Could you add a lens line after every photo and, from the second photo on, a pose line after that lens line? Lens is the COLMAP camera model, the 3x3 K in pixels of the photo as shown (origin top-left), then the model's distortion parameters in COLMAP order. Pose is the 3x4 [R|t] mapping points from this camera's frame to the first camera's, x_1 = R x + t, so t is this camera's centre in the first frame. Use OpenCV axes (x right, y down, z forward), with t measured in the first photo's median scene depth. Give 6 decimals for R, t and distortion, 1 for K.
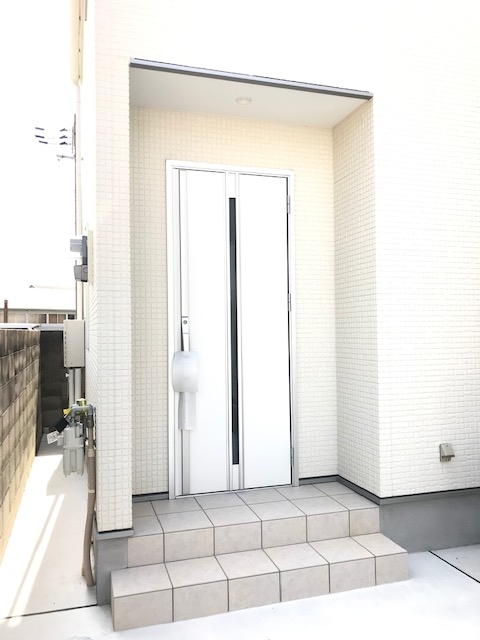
lens RADIAL K [[523.6, 0, 240.0], [0, 523.6, 320.0], [0, 0, 1]] dist [0.004333, 0.001226]
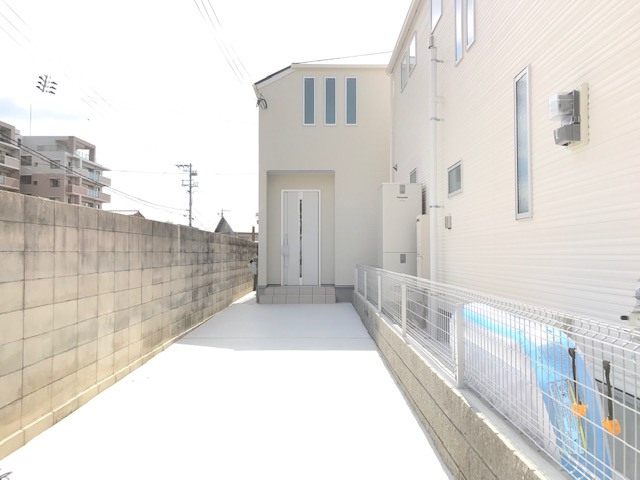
lens RADIAL K [[520.3, 0, 320.0], [0, 520.3, 240.0], [0, 0, 1]] dist [-0.000888, 0.009432]
pose [[0.954630, 0.003852, -0.297769, 1.135172], [-0.006500, 0.999948, -0.007906, 0.055334], [0.297723, 0.009482, 0.954605, -2.220520]]
